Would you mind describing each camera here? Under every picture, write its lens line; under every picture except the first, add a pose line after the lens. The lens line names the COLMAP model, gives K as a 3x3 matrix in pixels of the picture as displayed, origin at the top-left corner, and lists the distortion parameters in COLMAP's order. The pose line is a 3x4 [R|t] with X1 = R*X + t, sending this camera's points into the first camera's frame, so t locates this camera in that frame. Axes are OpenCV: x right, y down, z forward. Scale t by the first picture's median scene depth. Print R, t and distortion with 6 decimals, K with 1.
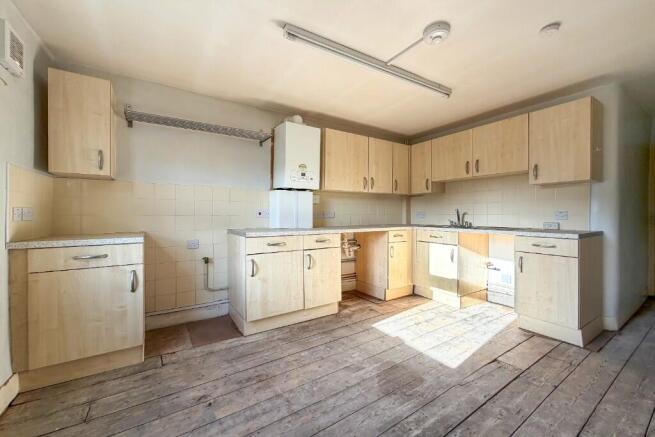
lens RADIAL K [[273.5, 0, 328.9], [0, 273.5, 215.5], [0, 0, 1]] dist [0.000824, 0.000047]
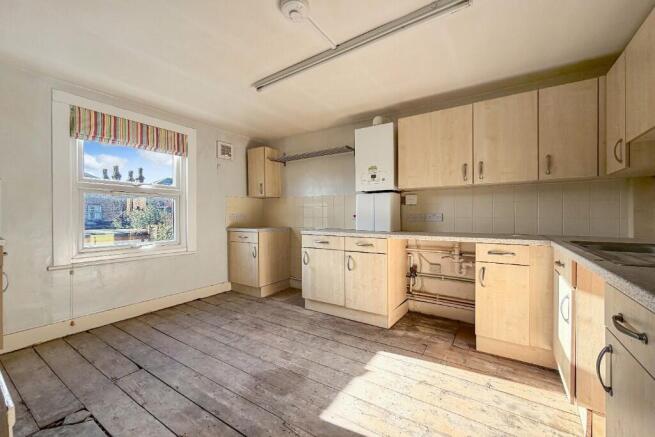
lens RADIAL K [[277.4, 0, 327.5], [0, 277.4, 218.5], [0, 0, 1]] dist [-0.000262, -0.000076]
pose [[0.358601, 0.008176, -0.933455, 0.902603], [-0.004745, 0.999965, 0.006936, -0.005179], [0.933479, 0.001943, 0.358627, 0.565551]]
